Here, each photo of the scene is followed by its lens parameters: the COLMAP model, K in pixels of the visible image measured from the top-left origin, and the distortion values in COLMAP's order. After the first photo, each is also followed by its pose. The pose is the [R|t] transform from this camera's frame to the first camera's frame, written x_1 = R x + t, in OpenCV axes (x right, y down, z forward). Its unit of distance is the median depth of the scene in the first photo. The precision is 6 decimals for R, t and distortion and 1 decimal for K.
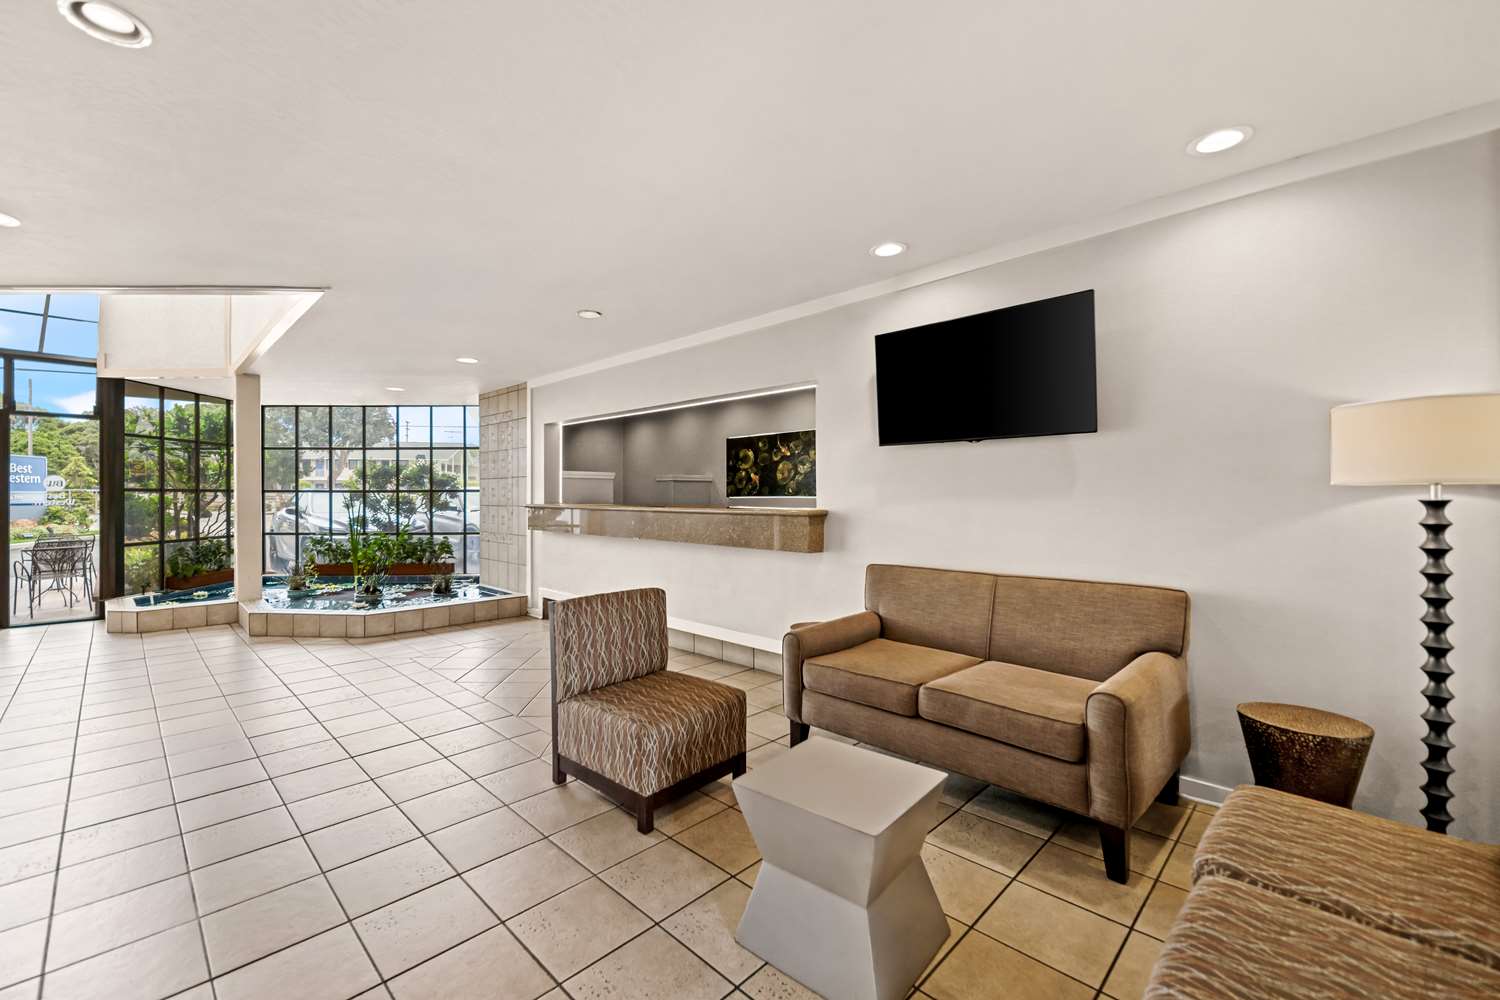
lens RADIAL K [[619.7, 0, 750.0], [0, 619.7, 500.0], [0, 0, 1]] dist [-0.002311, -0.000197]
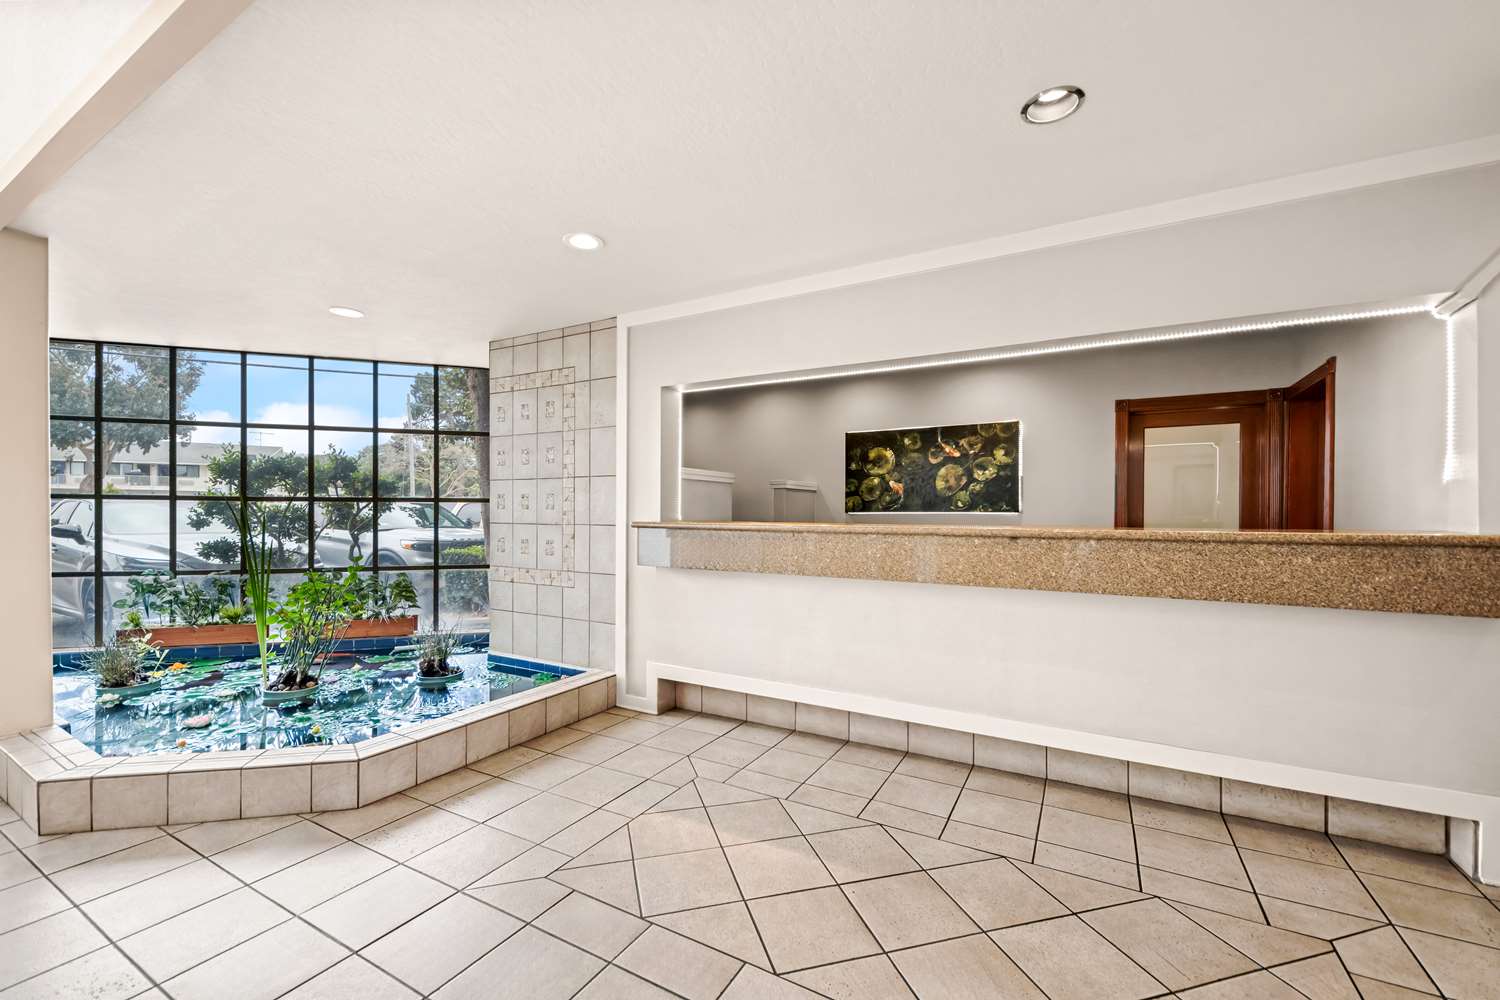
lens RADIAL K [[597.2, 0, 757.8], [0, 597.2, 519.5], [0, 0, 1]] dist [0.001498, 0.000301]
pose [[0.963935, 0.004410, 0.266101, -0.340511], [-0.004723, 0.999989, 0.000536, 0.003488], [-0.266096, -0.001774, 0.963945, 0.364799]]
